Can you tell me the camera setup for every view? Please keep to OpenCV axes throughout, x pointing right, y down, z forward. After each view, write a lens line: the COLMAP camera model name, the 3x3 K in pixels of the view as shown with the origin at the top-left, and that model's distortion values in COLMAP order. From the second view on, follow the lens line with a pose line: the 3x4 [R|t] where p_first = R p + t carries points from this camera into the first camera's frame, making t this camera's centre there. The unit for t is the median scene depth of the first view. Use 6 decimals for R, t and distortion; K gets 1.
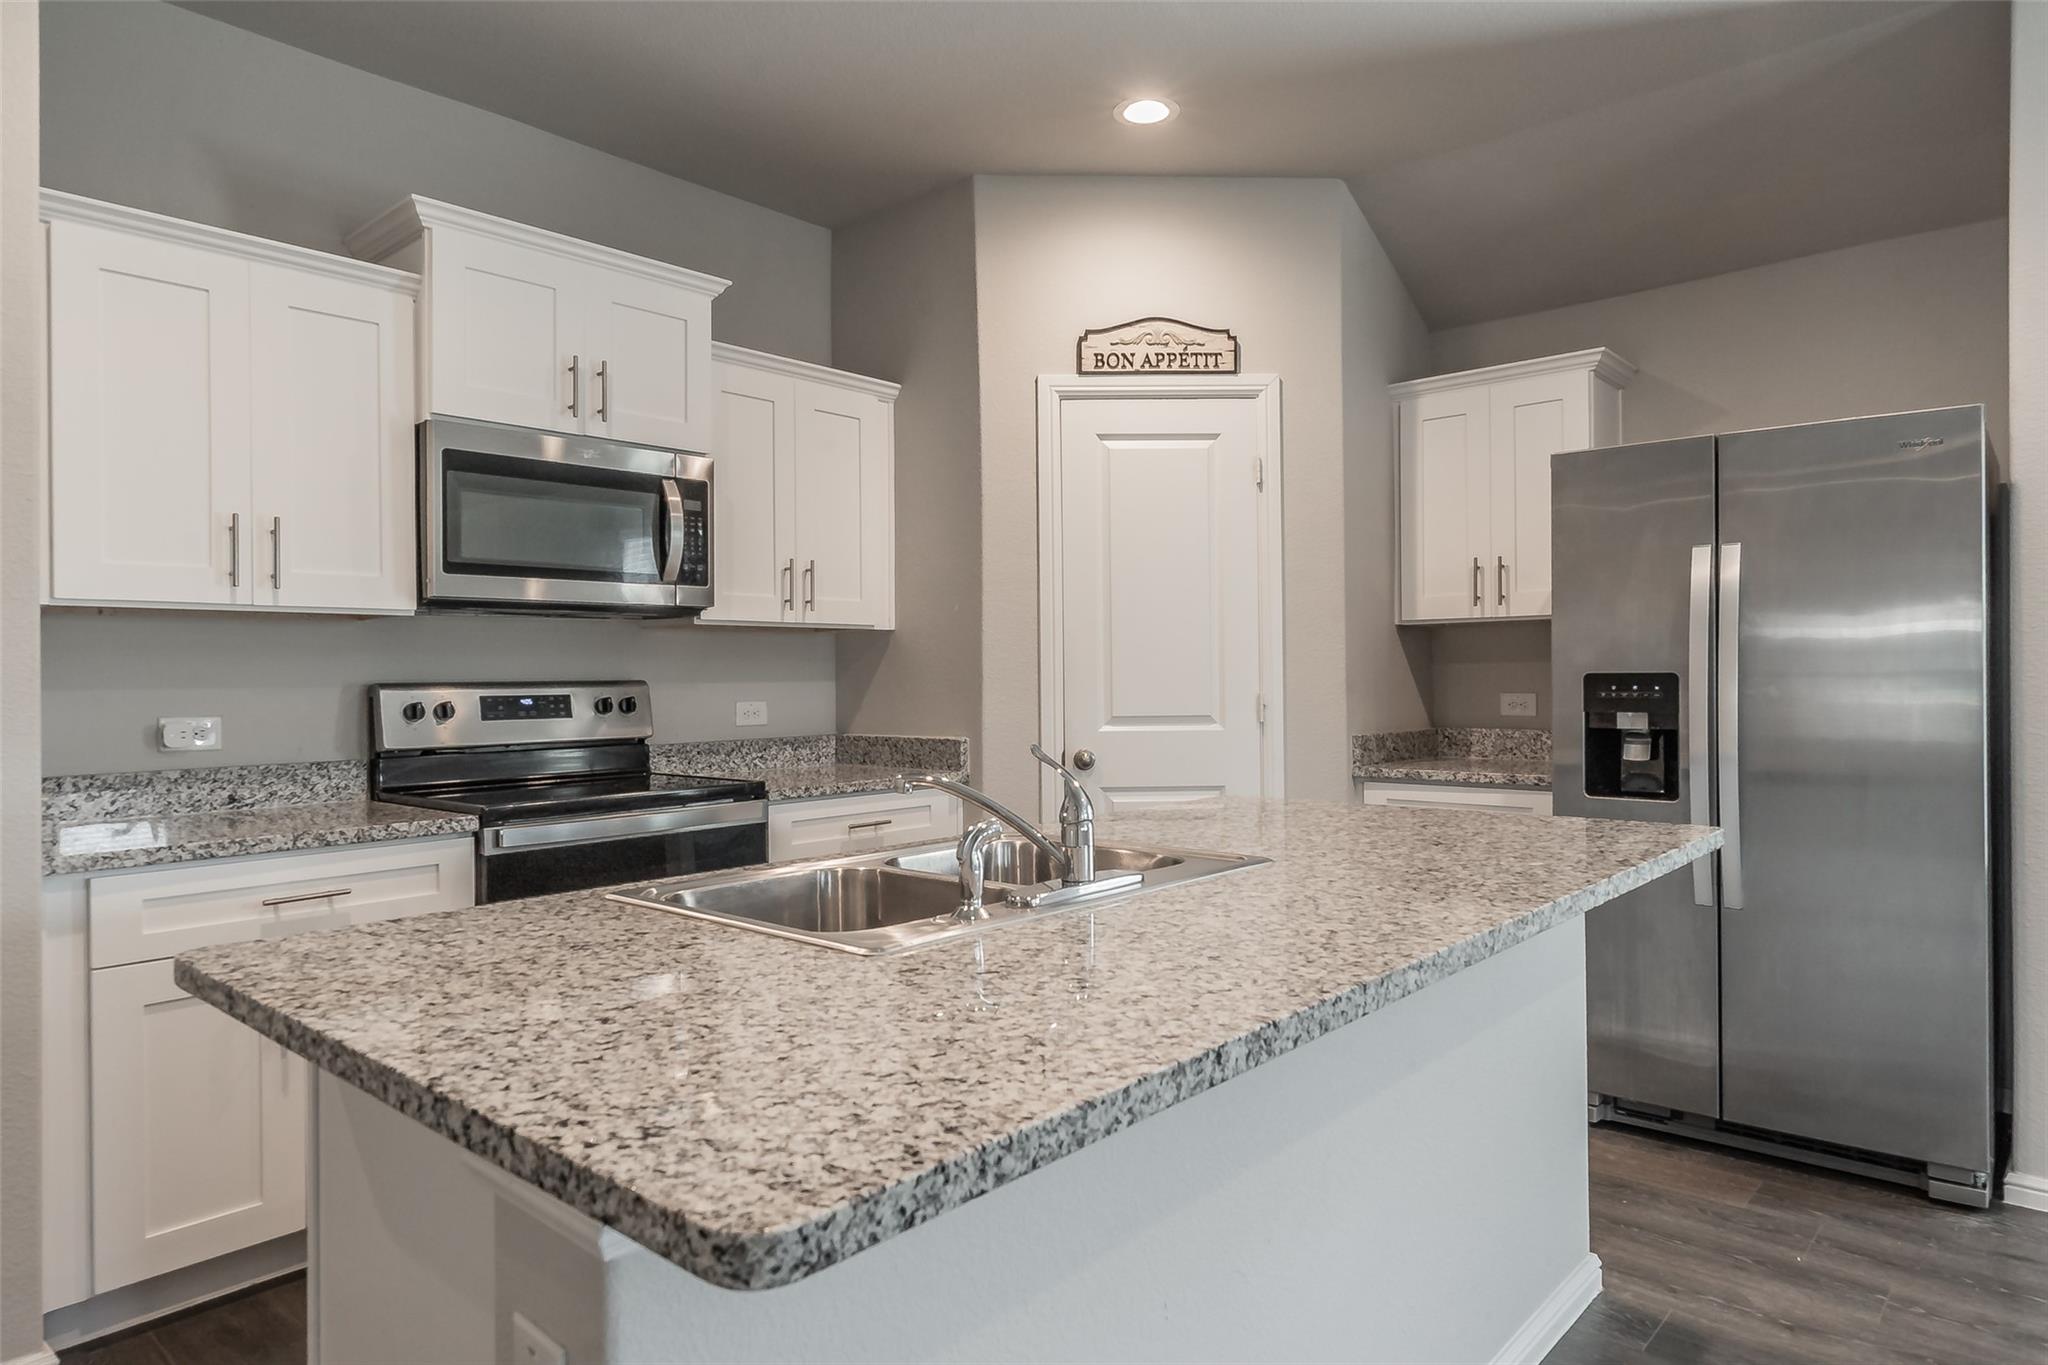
lens RADIAL K [[1220.0, 0, 1023.3], [0, 1220.0, 670.6], [0, 0, 1]] dist [0.002858, 0.001158]
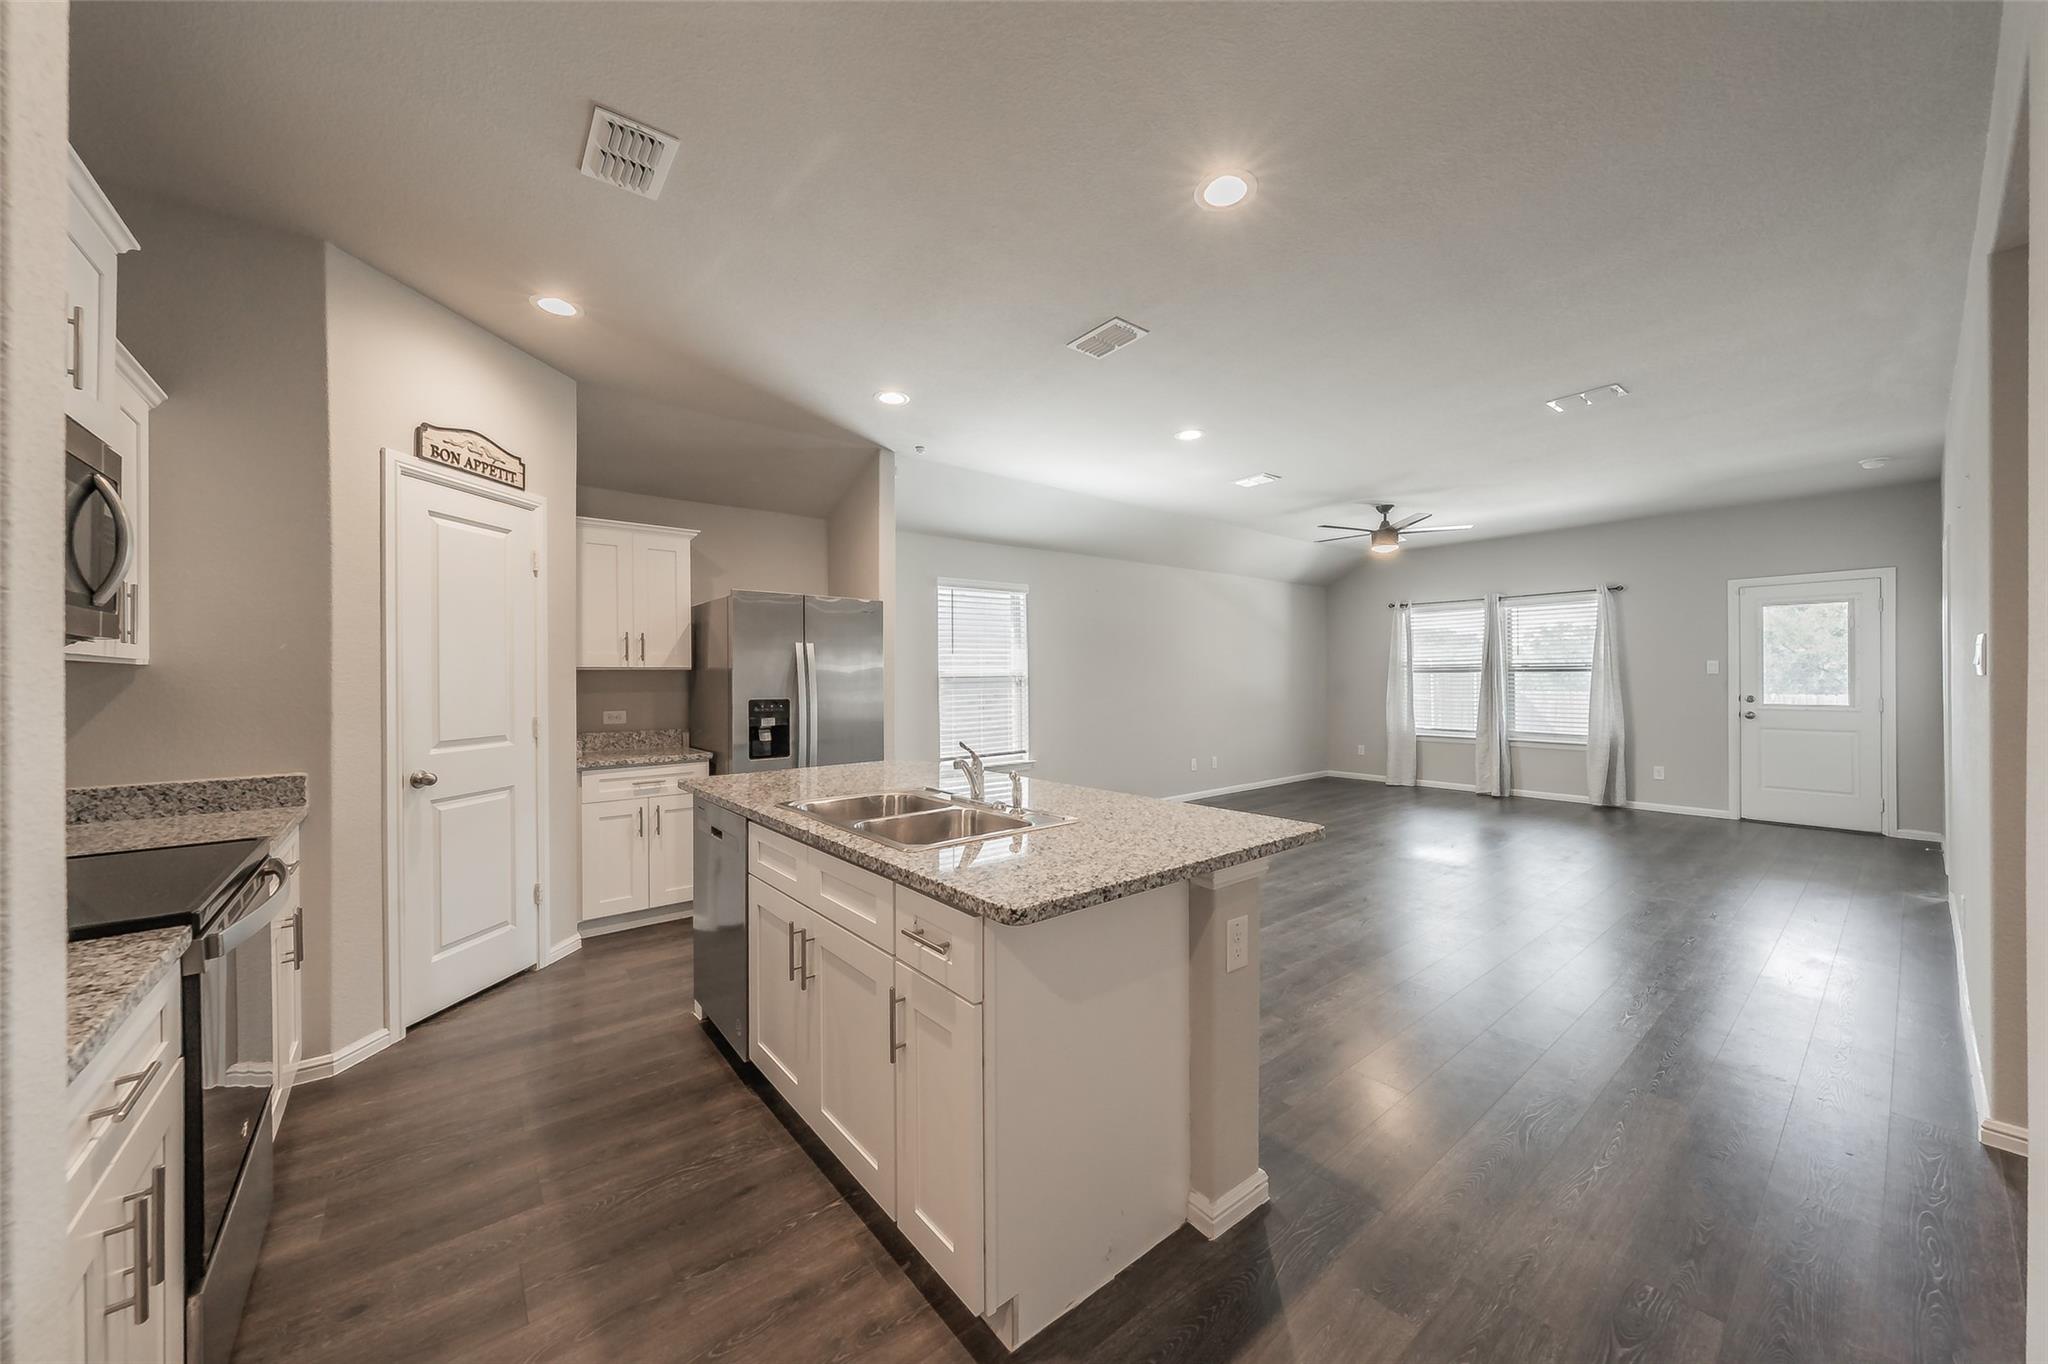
lens RADIAL K [[744.6, 0, 1025.3], [0, 744.6, 676.4], [0, 0, 1]] dist [-0.002222, 0.000672]
pose [[0.144559, 0.010152, 0.989444, -0.647604], [0.000719, 0.999946, -0.010364, -0.021946], [-0.989496, 0.002210, 0.144544, 0.336060]]
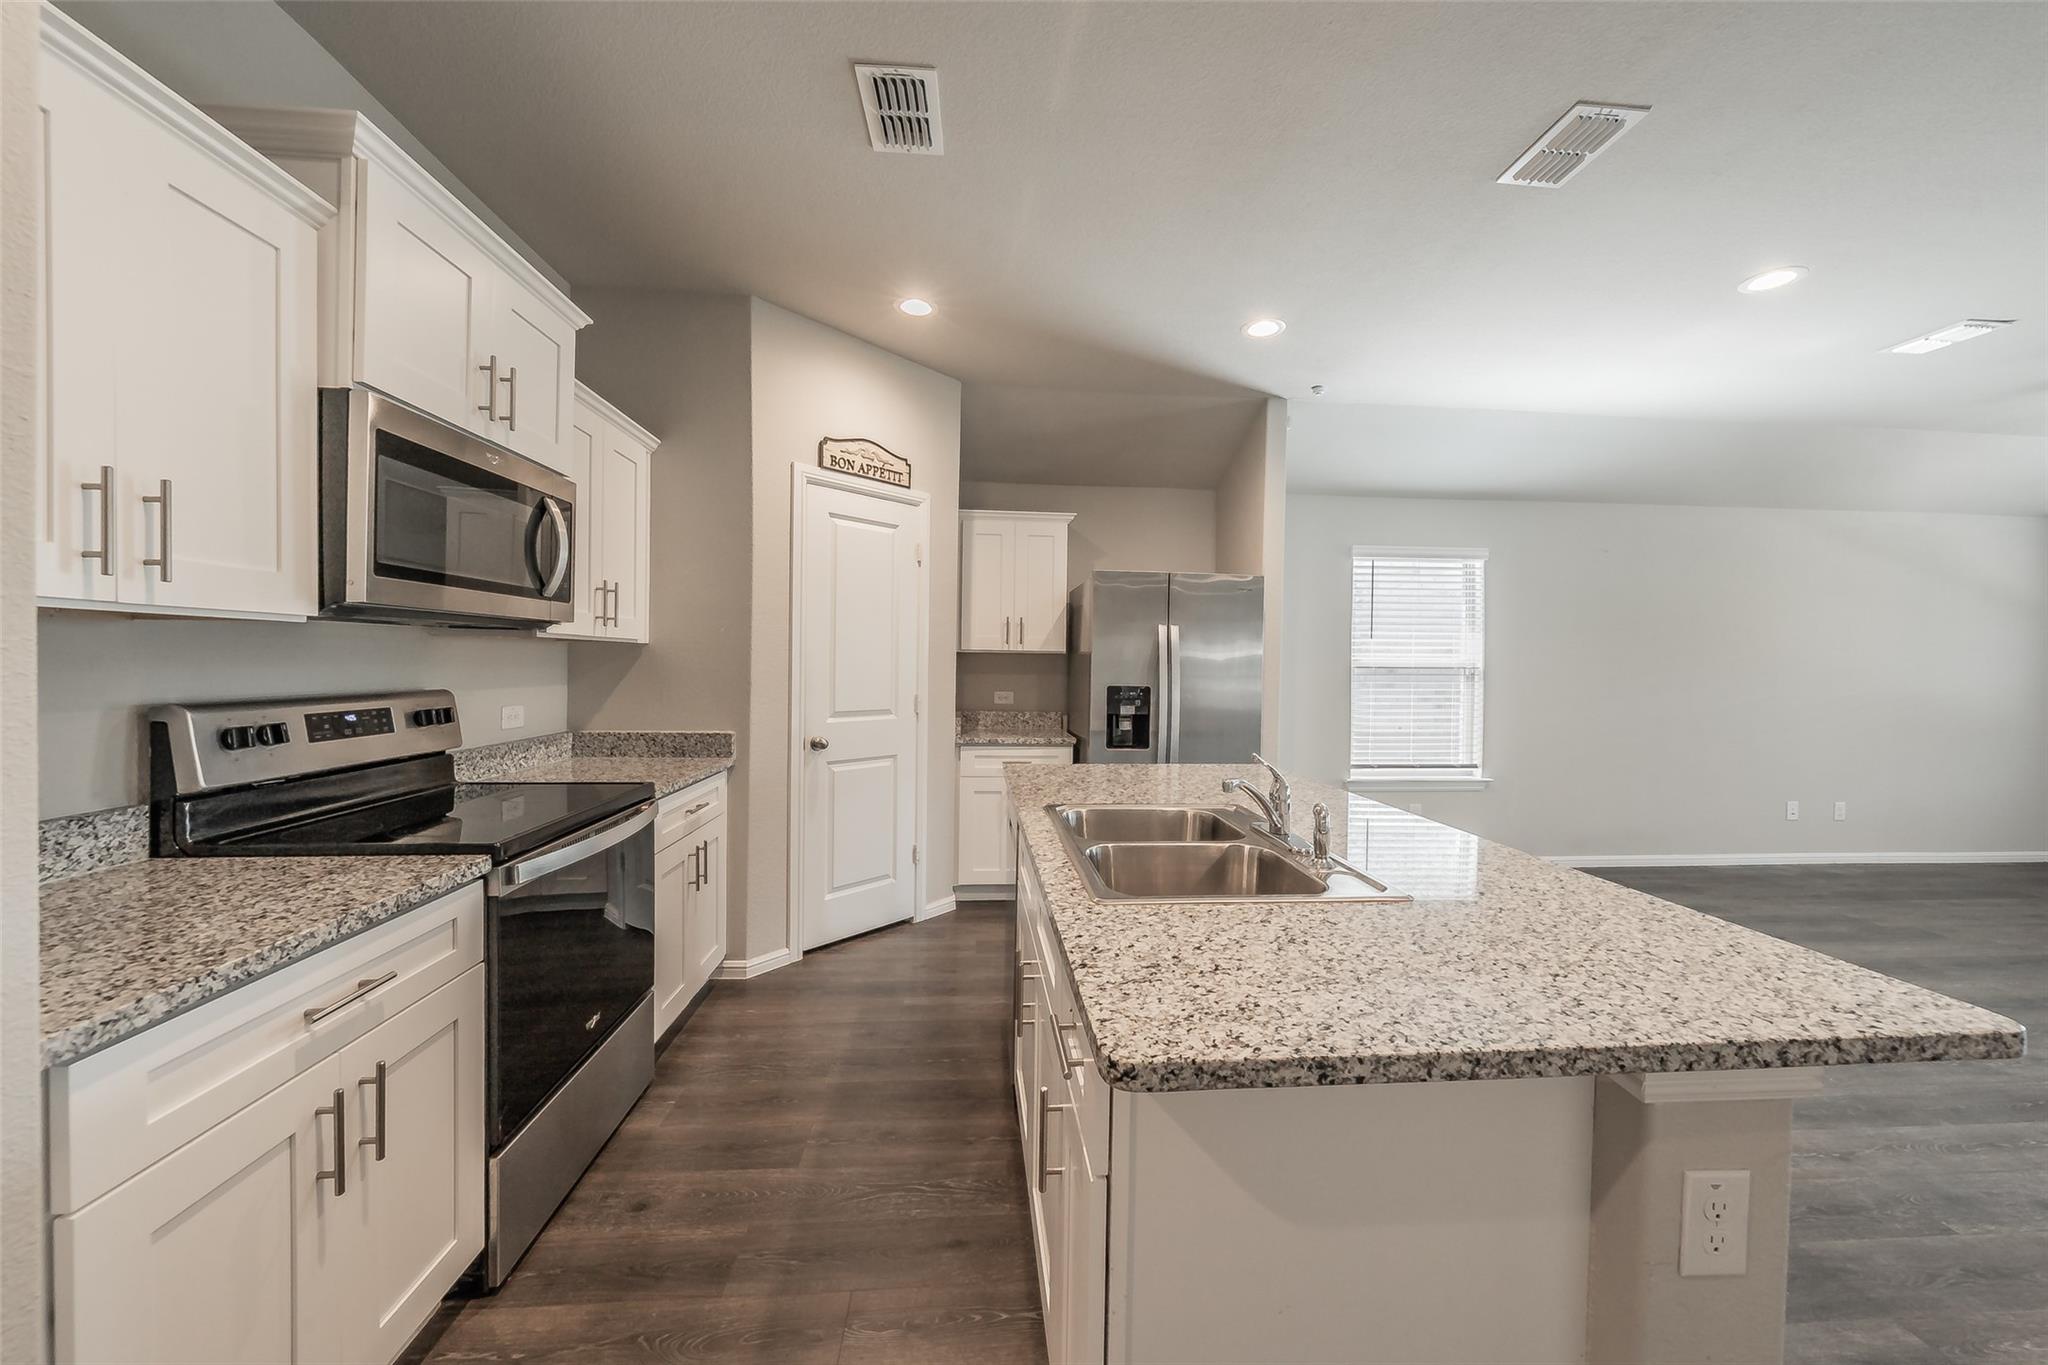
lens RADIAL K [[744.6, 0, 1020.9], [0, 744.6, 674.6], [0, 0, 1]] dist [-0.002222, 0.000672]
pose [[0.685911, 0.008630, 0.727634, -0.455836], [-0.025190, 0.999612, 0.011890, -0.024147], [-0.727249, -0.026484, 0.685862, 0.268196]]
